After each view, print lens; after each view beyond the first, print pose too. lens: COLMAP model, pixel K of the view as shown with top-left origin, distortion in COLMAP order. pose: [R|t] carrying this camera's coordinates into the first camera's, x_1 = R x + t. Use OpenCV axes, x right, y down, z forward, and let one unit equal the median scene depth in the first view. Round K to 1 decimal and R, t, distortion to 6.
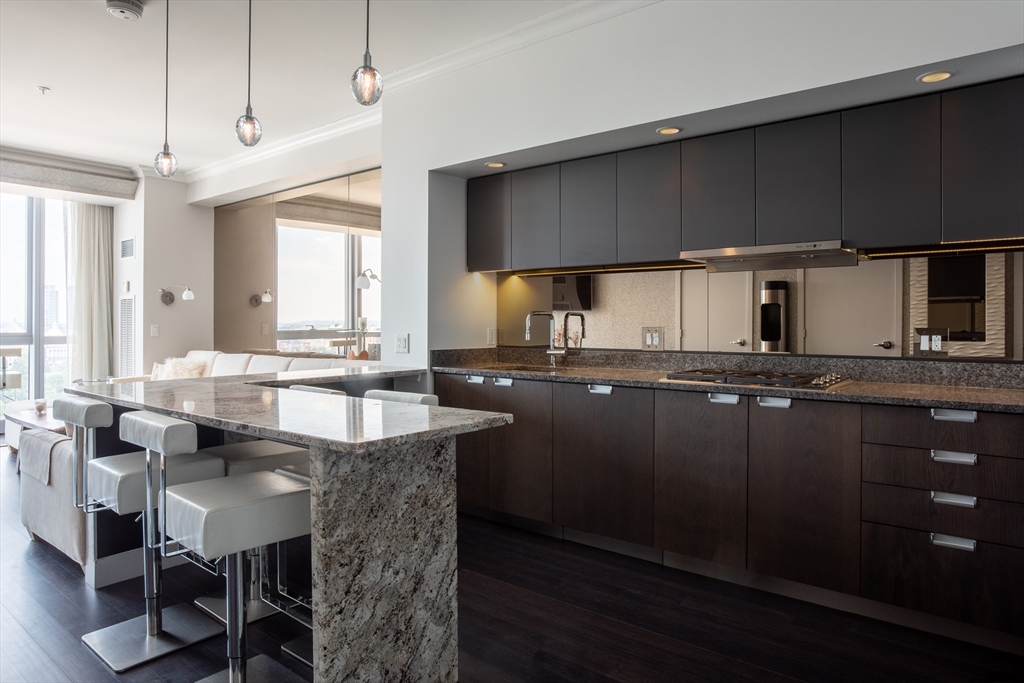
lens RADIAL K [[729.1, 0, 510.7], [0, 729.1, 333.2], [0, 0, 1]] dist [0.009006, 0.001467]
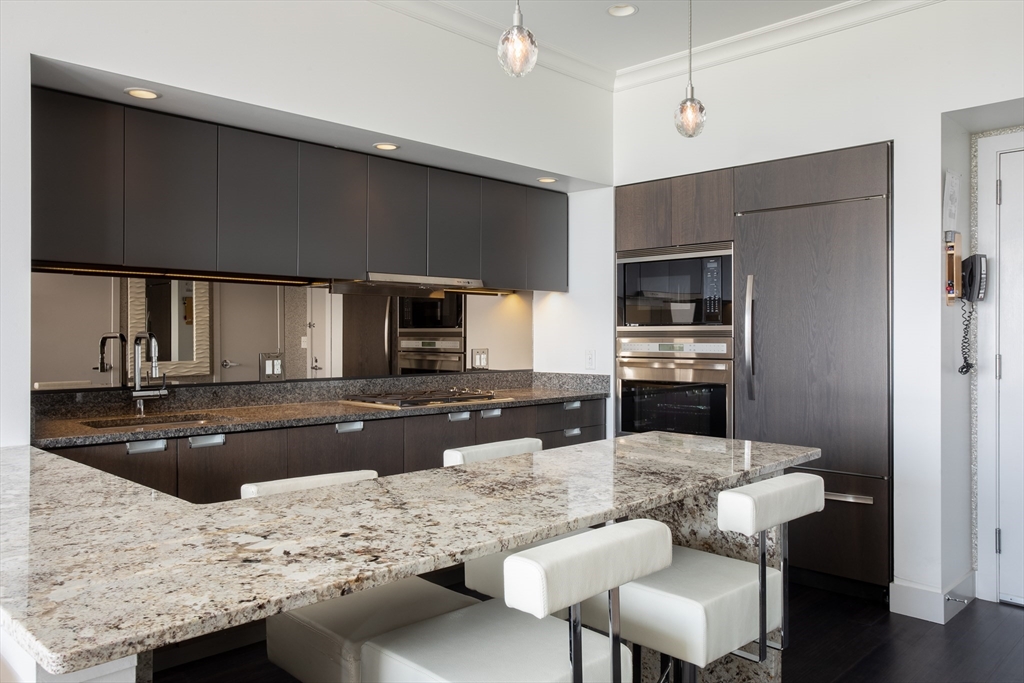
lens RADIAL K [[764.3, 0, 510.9], [0, 764.3, 342.1], [0, 0, 1]] dist [-0.009745, -0.001609]
pose [[0.026704, -0.004358, 0.999634, -0.671958], [0.016830, 0.999851, 0.003910, -0.019275], [-0.999502, 0.016720, 0.026773, 0.699847]]
